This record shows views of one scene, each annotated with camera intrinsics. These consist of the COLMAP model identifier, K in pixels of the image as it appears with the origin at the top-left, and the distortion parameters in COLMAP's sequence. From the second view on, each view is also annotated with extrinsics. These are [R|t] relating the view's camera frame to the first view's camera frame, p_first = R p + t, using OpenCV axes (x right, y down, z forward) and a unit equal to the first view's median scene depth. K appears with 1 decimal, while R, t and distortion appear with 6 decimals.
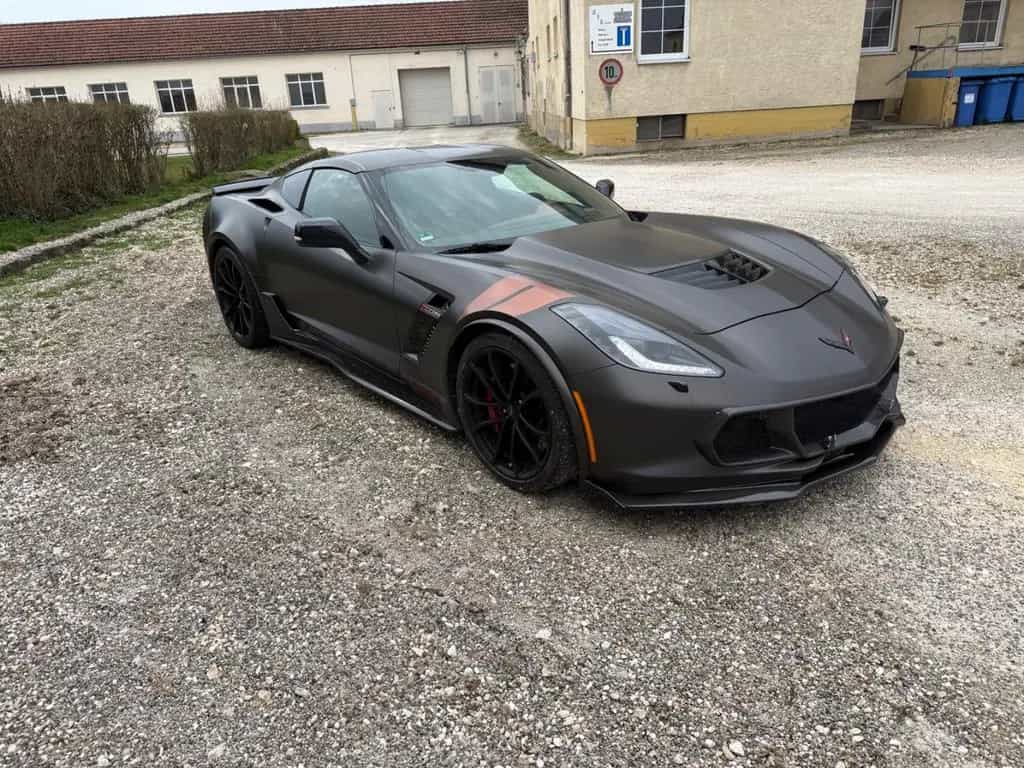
lens RADIAL K [[777.1, 0, 504.9], [0, 777.1, 380.5], [0, 0, 1]] dist [0.081564, -0.125348]
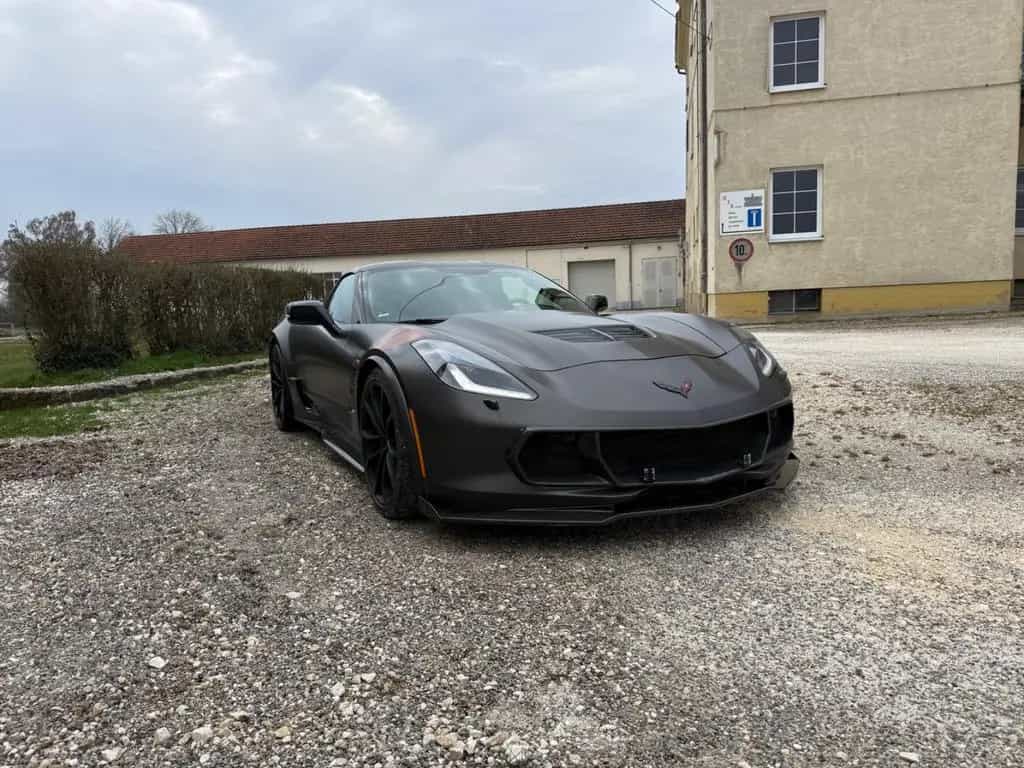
lens RADIAL K [[777.1, 0, 504.9], [0, 777.1, 380.5], [0, 0, 1]] dist [0.081564, -0.125348]
pose [[0.962093, 0.033318, -0.270679, 0.122336], [-0.100383, 0.966093, -0.237881, 0.053035], [0.253576, 0.256035, 0.932816, -0.003193]]
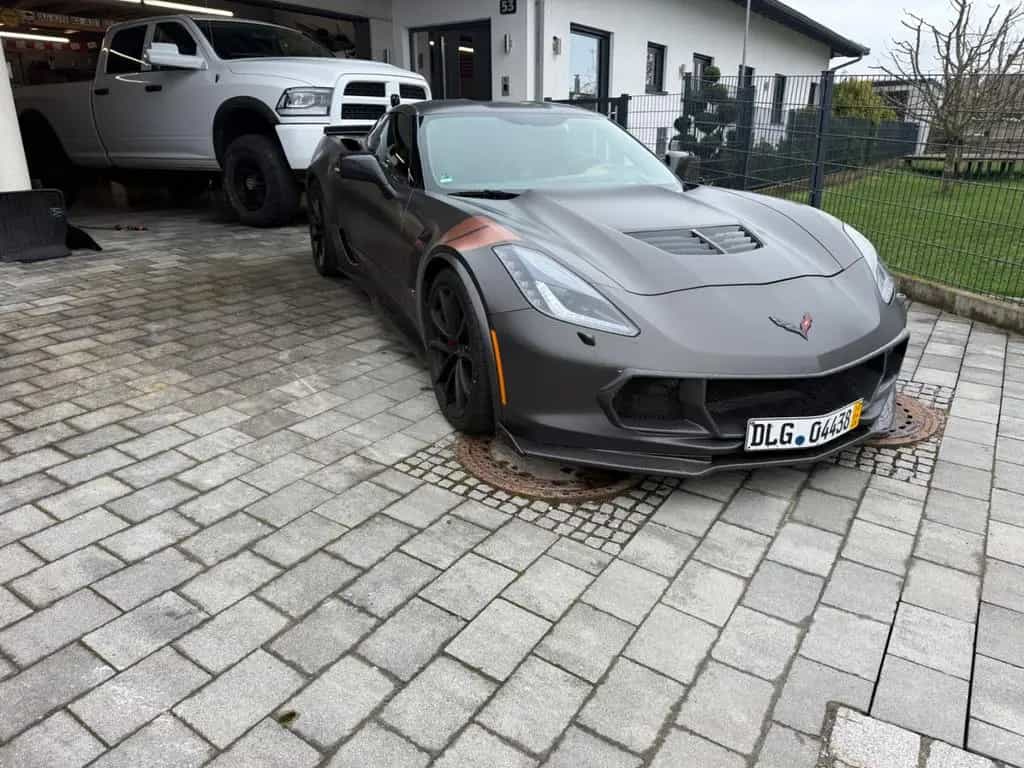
lens RADIAL K [[777.1, 0, 504.9], [0, 777.1, 380.5], [0, 0, 1]] dist [0.081564, -0.125348]
pose [[0.955219, 0.163212, -0.246819, 0.086066], [-0.159576, 0.986572, 0.034802, 0.009546], [0.249185, 0.006143, 0.968437, 0.006303]]
